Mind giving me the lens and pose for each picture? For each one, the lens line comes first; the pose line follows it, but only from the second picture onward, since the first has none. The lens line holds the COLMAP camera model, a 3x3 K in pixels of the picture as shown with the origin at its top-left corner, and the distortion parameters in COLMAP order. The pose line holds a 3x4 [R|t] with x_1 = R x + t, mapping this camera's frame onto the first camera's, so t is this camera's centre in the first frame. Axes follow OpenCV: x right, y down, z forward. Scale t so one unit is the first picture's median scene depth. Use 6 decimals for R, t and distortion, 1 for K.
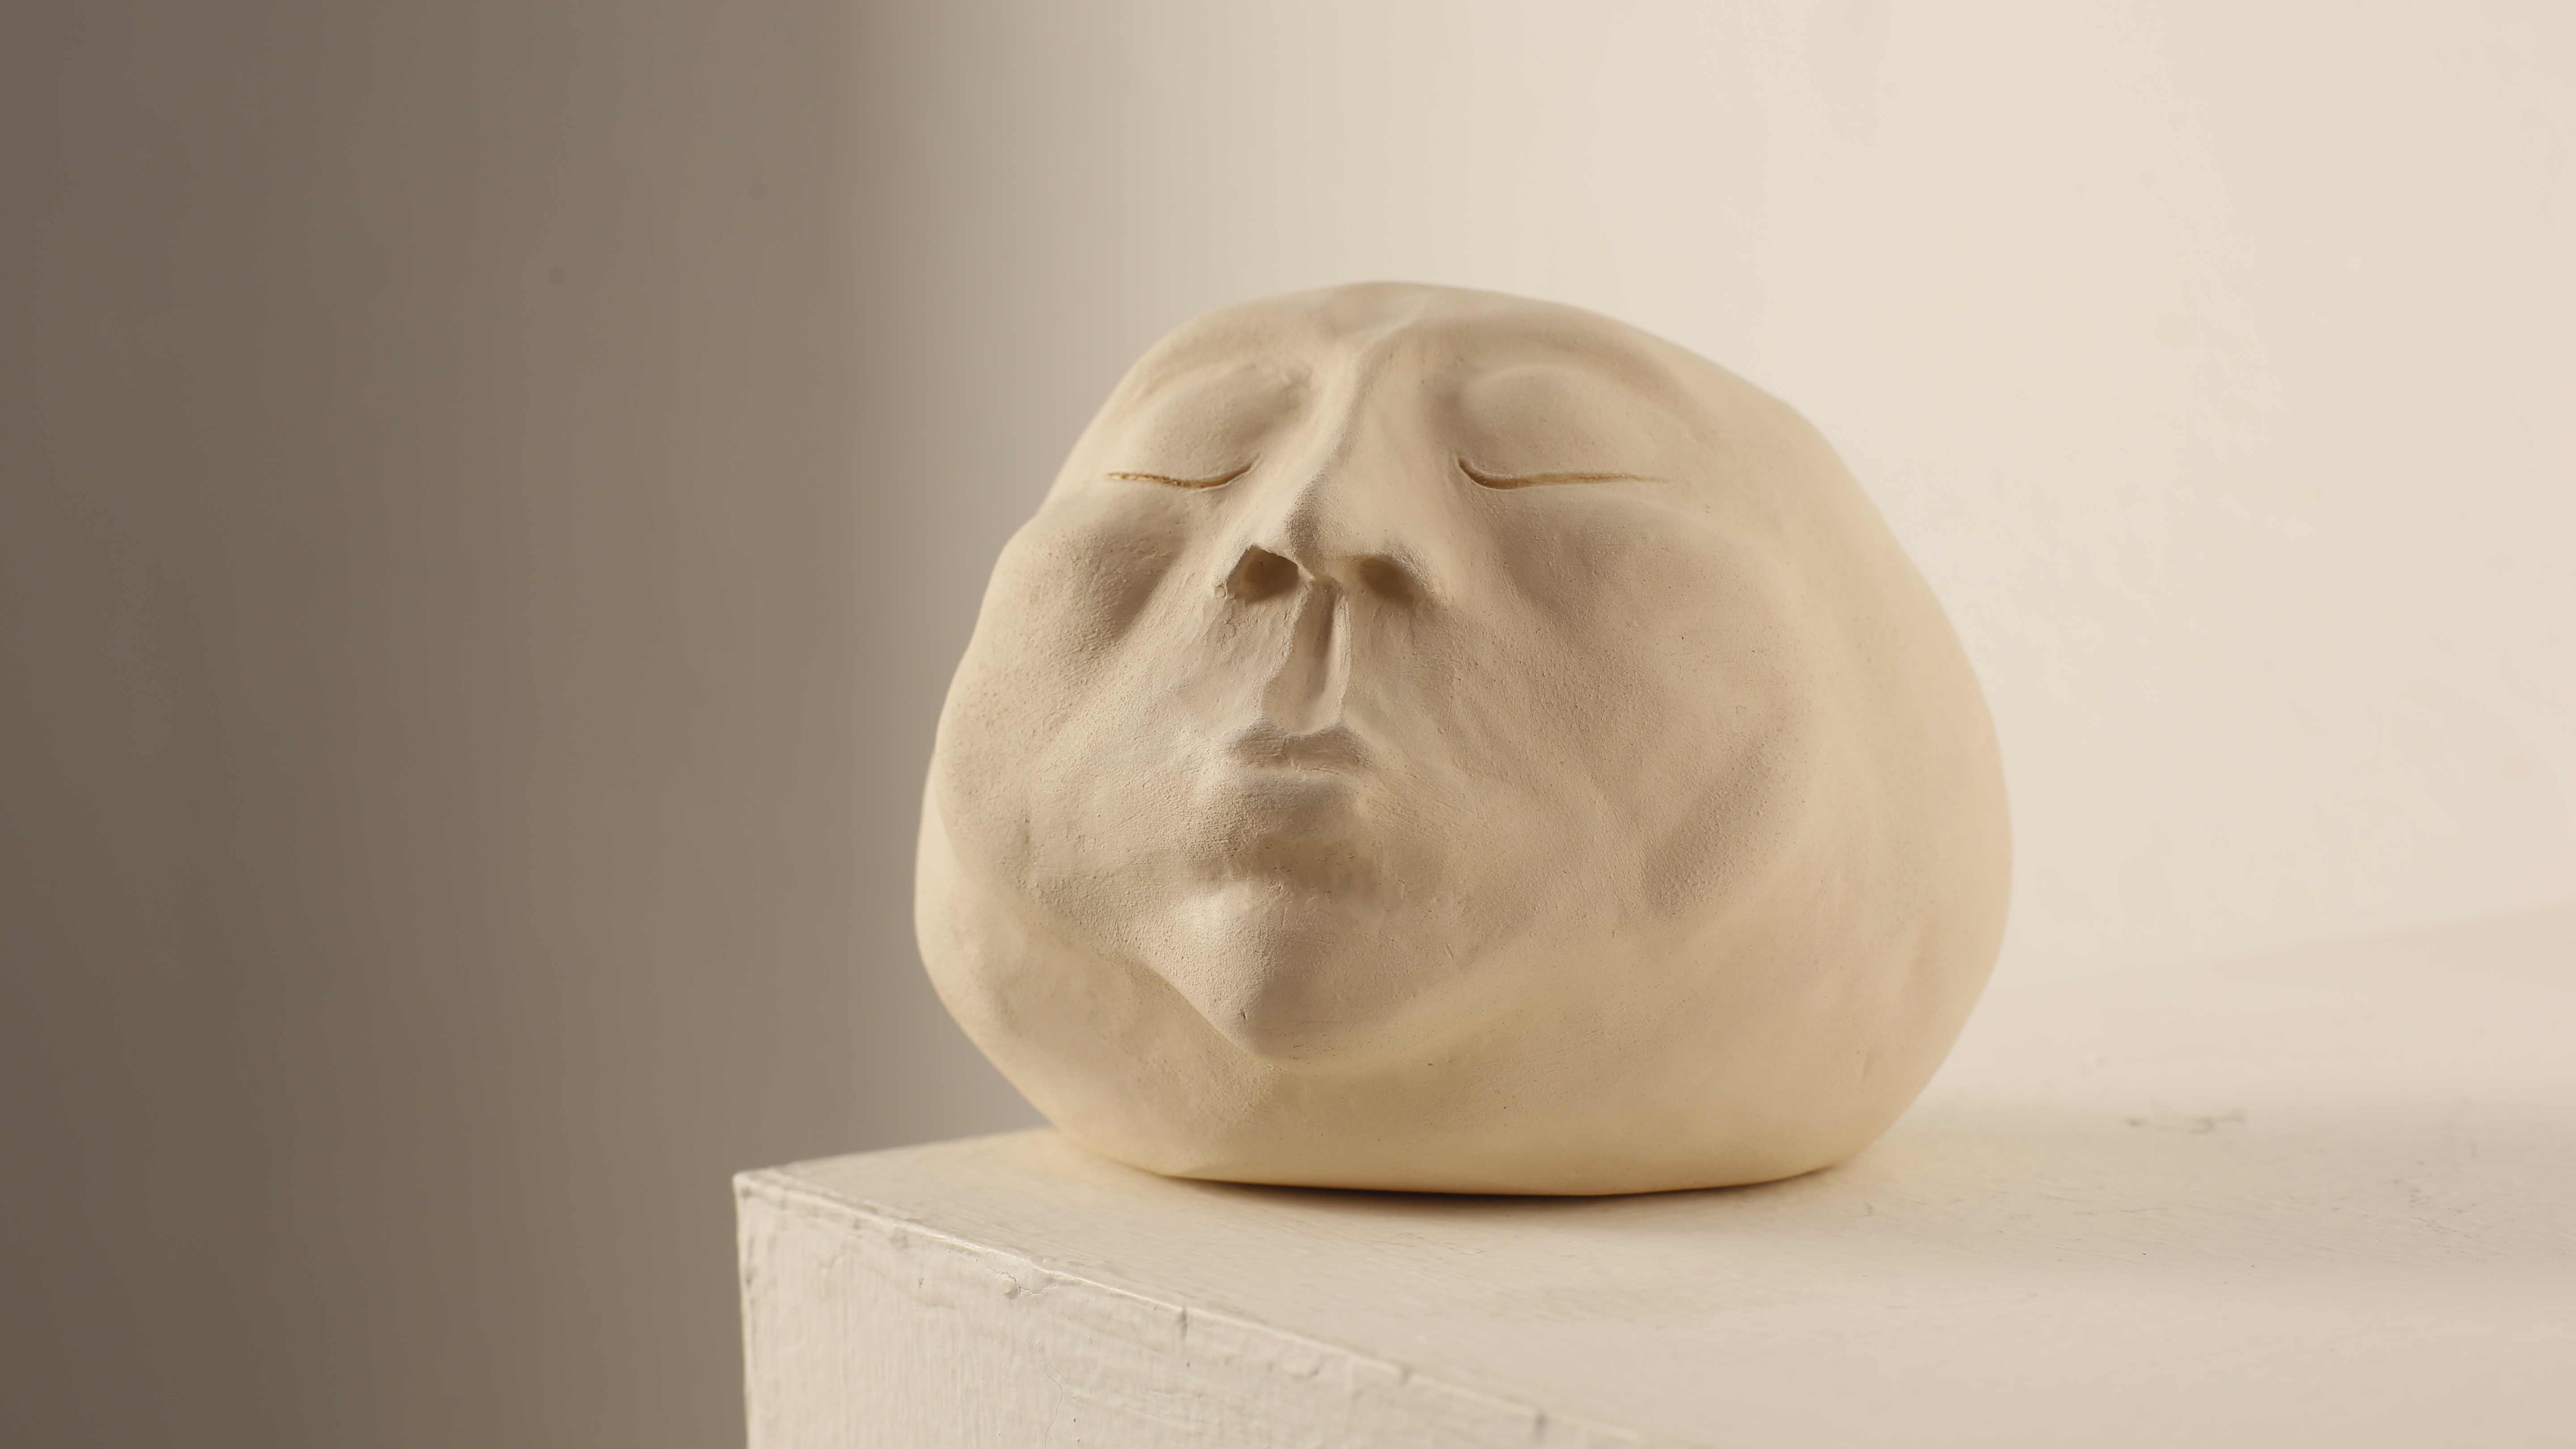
lens RADIAL K [[3992.4, 0, 1288.0], [0, 3992.4, 724.5], [0, 0, 1]] dist [-0.182447, 0.180229]
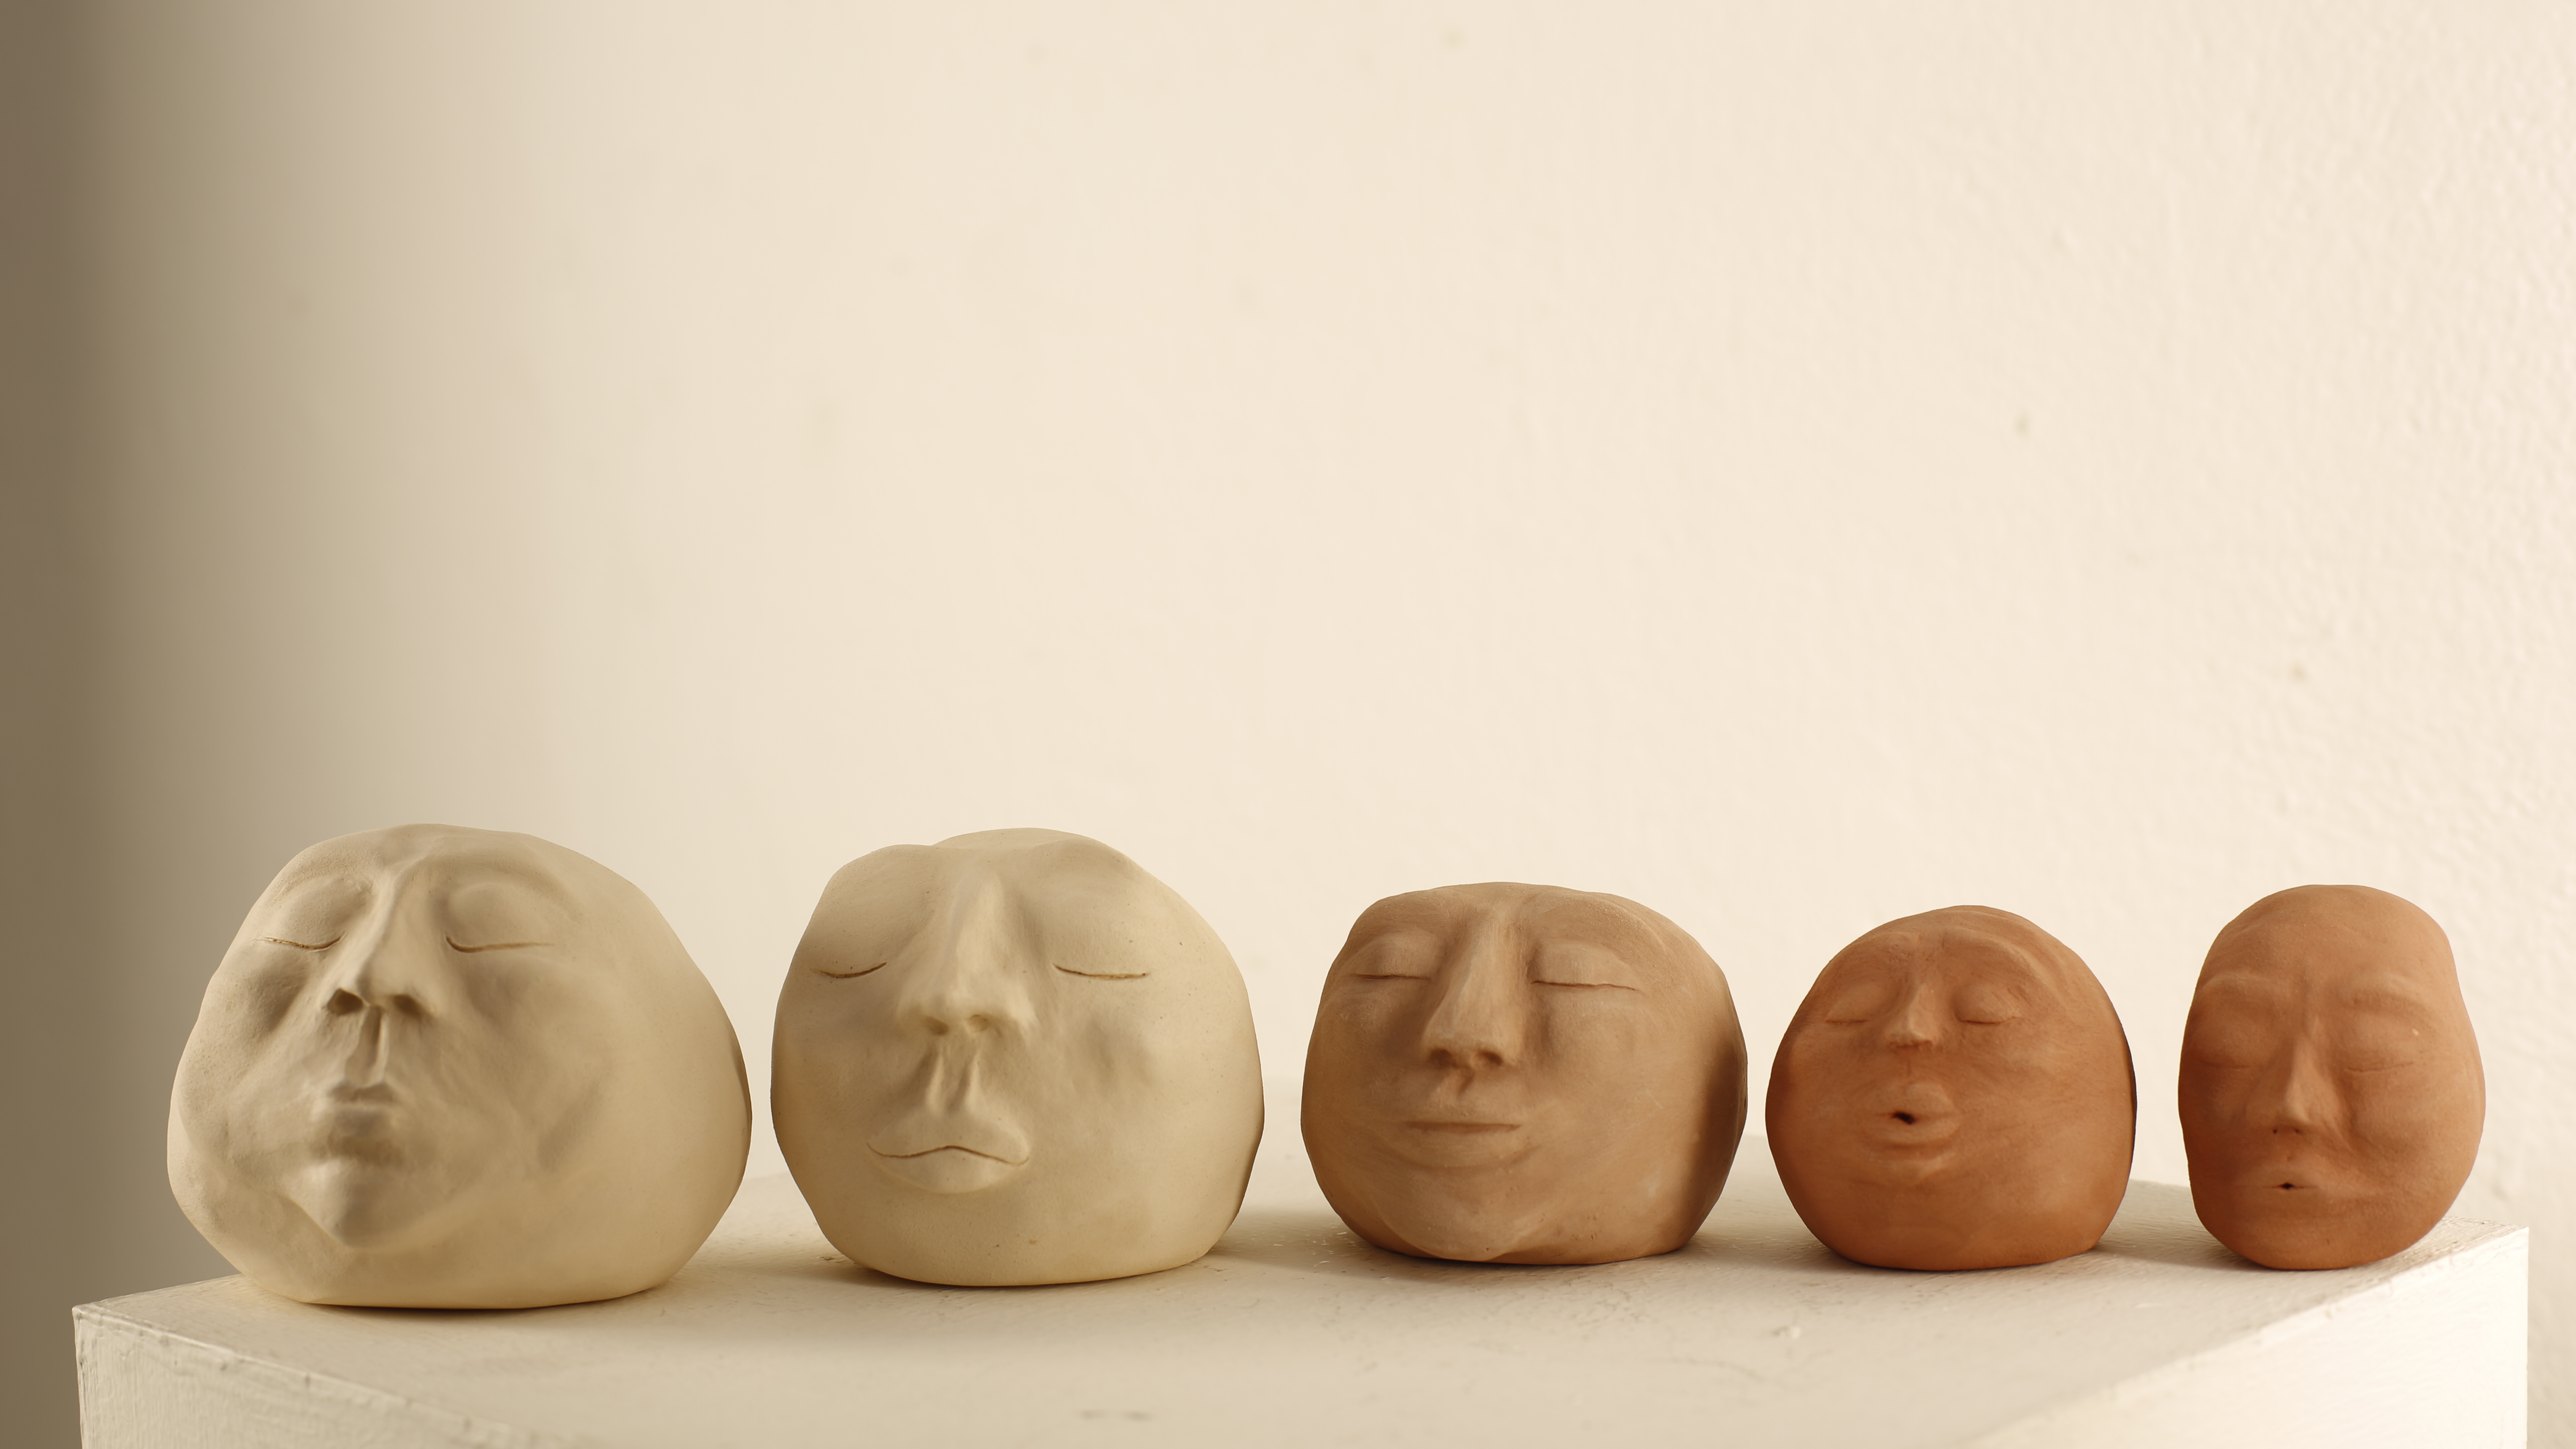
lens RADIAL K [[3992.4, 0, 1288.0], [0, 3992.4, 724.5], [0, 0, 1]] dist [-0.182447, 0.180229]
pose [[0.980799, -0.009669, 0.194781, 0.071770], [0.010151, 0.999947, -0.001479, -0.166334], [-0.194756, 0.003428, 0.980846, -1.006707]]
